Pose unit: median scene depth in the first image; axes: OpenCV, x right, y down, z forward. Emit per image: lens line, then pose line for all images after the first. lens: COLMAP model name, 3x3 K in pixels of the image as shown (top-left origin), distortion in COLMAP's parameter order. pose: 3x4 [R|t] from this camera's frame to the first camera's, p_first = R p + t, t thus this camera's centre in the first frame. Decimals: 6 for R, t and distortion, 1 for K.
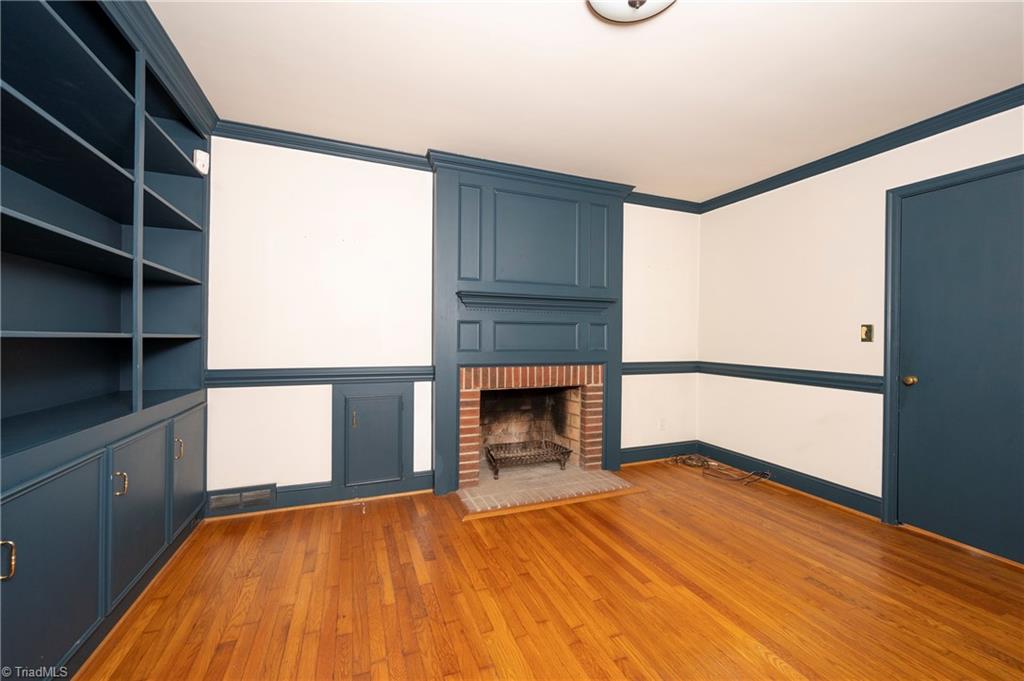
lens RADIAL K [[398.1, 0, 513.1], [0, 398.1, 343.1], [0, 0, 1]] dist [-0.002189, -0.000219]
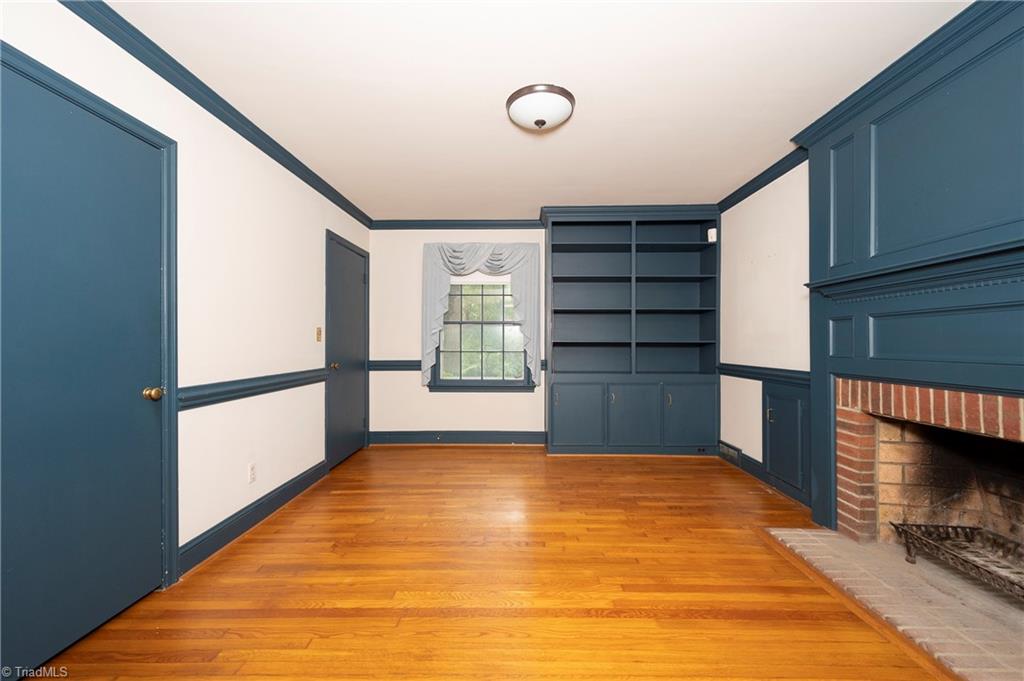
lens RADIAL K [[398.1, 0, 515.8], [0, 398.1, 341.9], [0, 0, 1]] dist [-0.002189, -0.000219]
pose [[-0.374078, -0.014779, -0.927280, 0.852380], [-0.018306, 0.999796, -0.008550, 0.008789], [0.927217, 0.013776, -0.374272, 0.706100]]
